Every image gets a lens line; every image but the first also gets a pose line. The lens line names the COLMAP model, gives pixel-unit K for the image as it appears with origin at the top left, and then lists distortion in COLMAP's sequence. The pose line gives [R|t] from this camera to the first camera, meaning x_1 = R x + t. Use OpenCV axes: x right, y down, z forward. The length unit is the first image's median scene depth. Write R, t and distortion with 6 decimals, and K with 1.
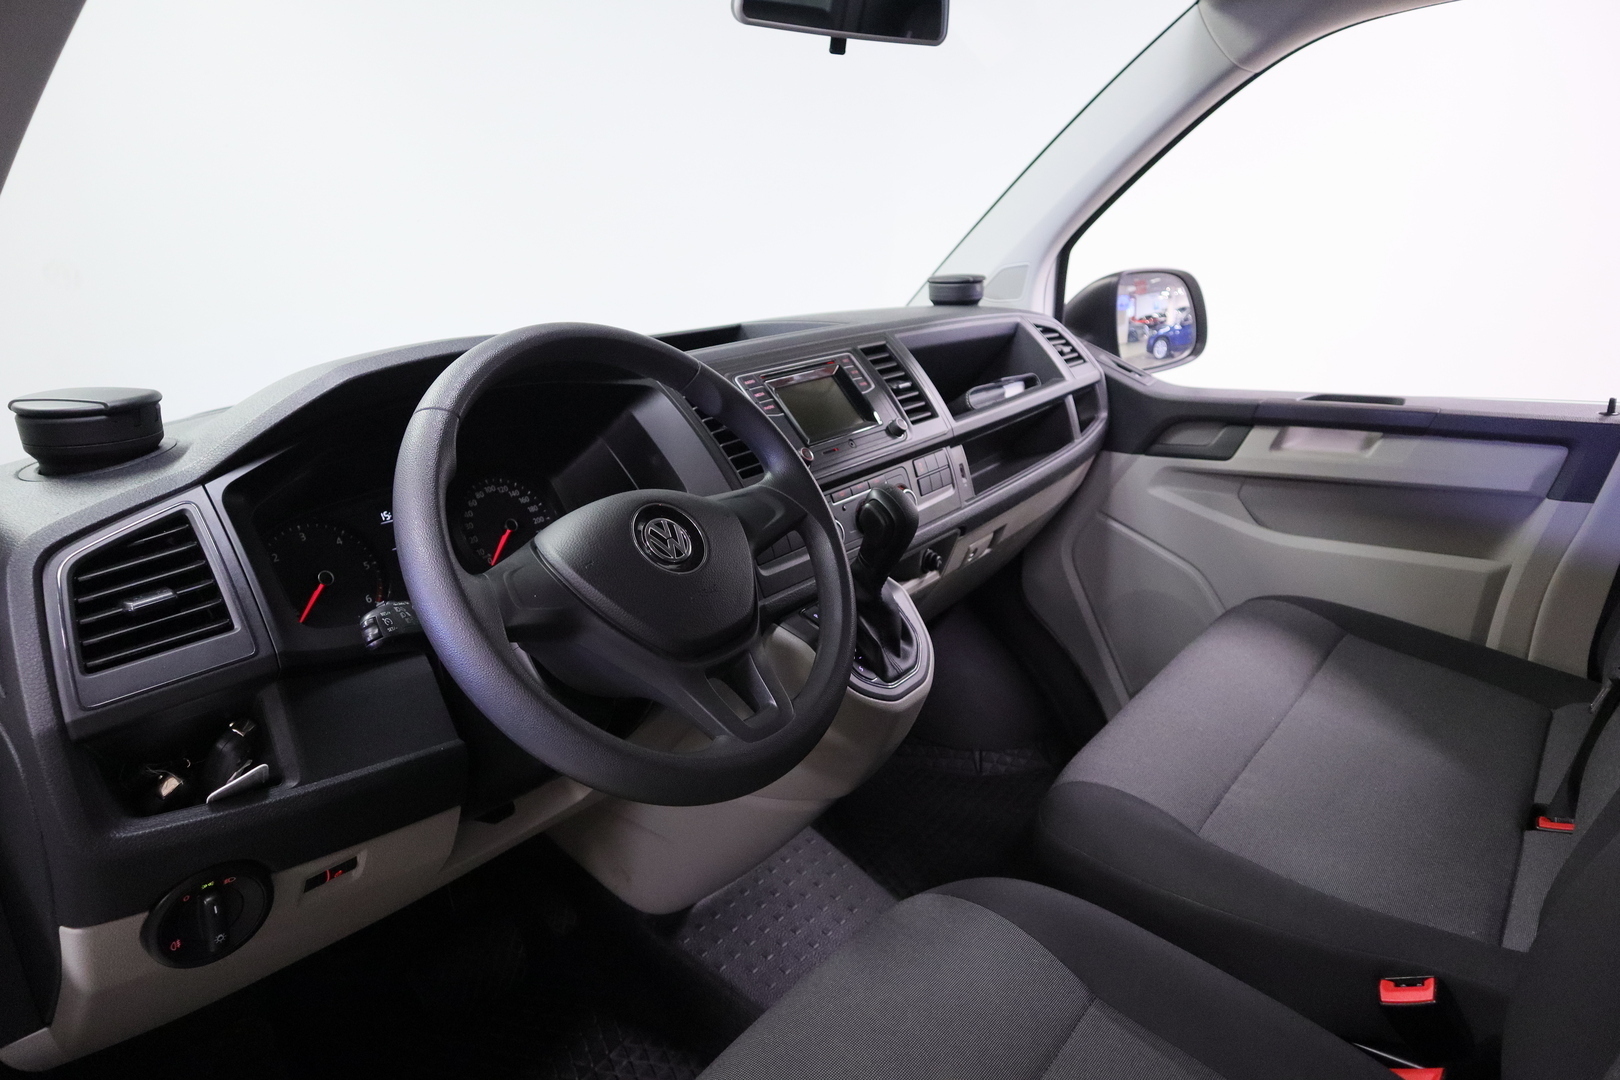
lens RADIAL K [[1084.6, 0, 812.4], [0, 1084.6, 540.1], [0, 0, 1]] dist [-0.005515, 0.000000]
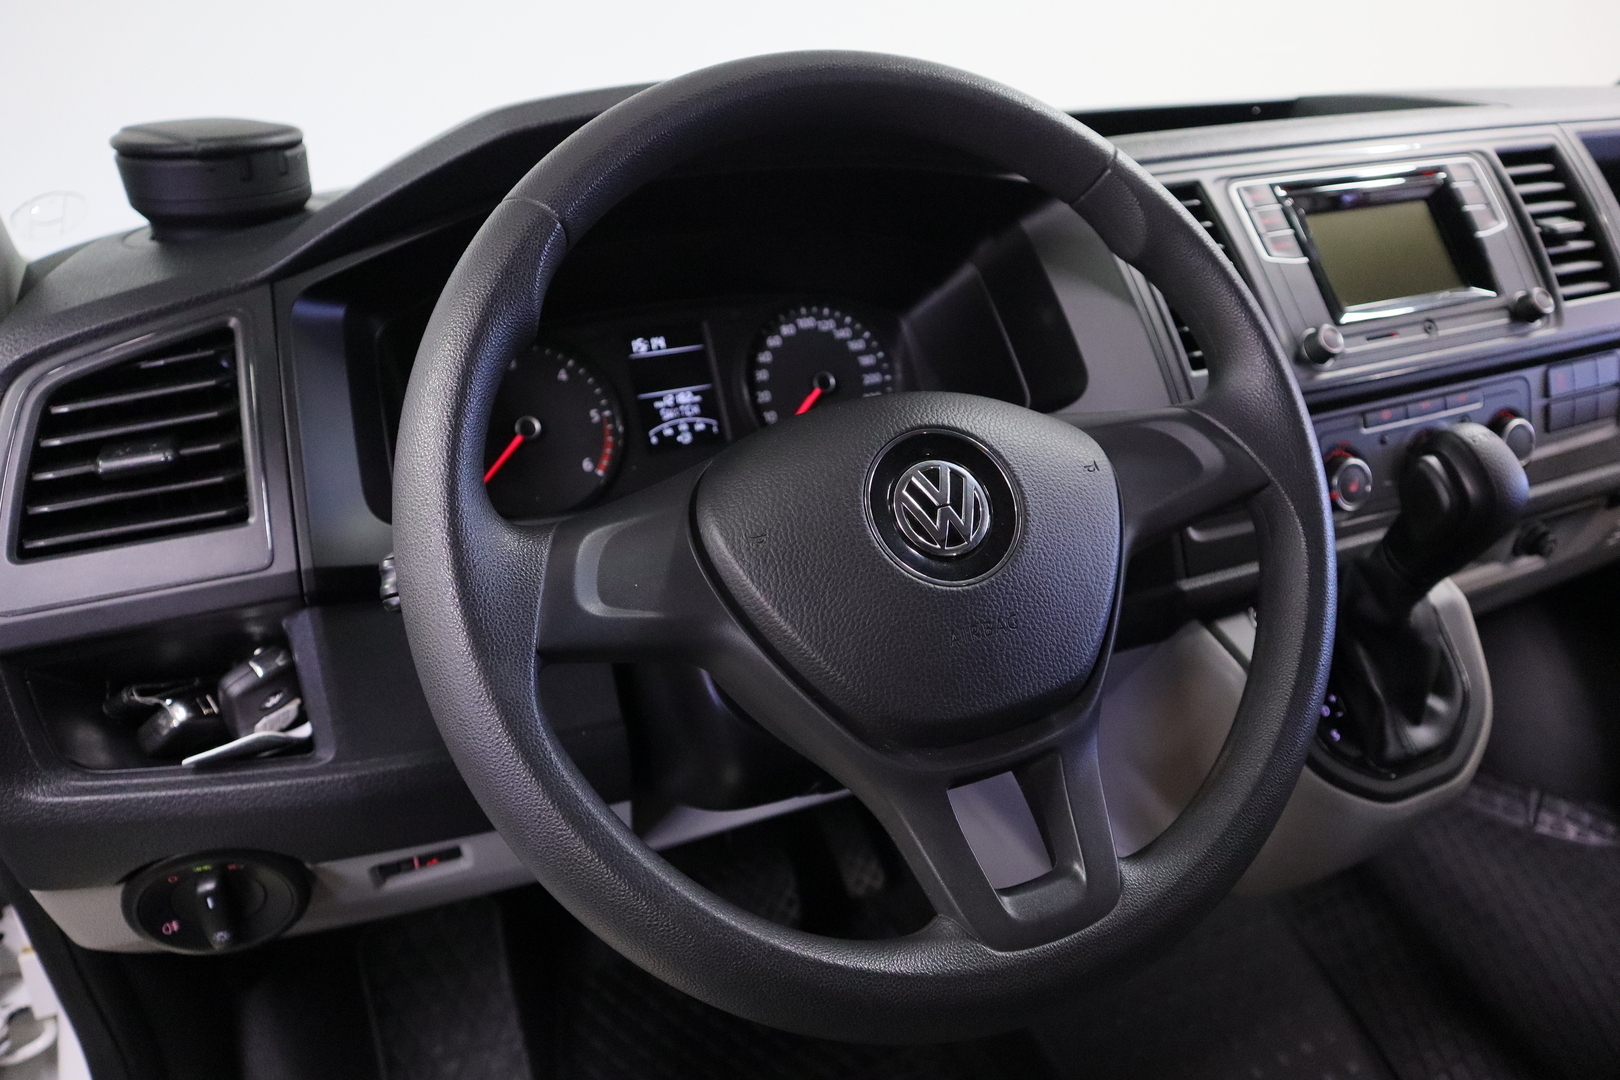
lens RADIAL K [[1137.8, 0, 801.3], [0, 1137.8, 542.6], [0, 0, 1]] dist [-0.006988, -0.000836]
pose [[0.876273, 0.227866, -0.424526, 0.029428], [-0.148361, 0.965896, 0.212213, -0.063607], [0.458404, -0.122974, 0.880195, 0.356285]]
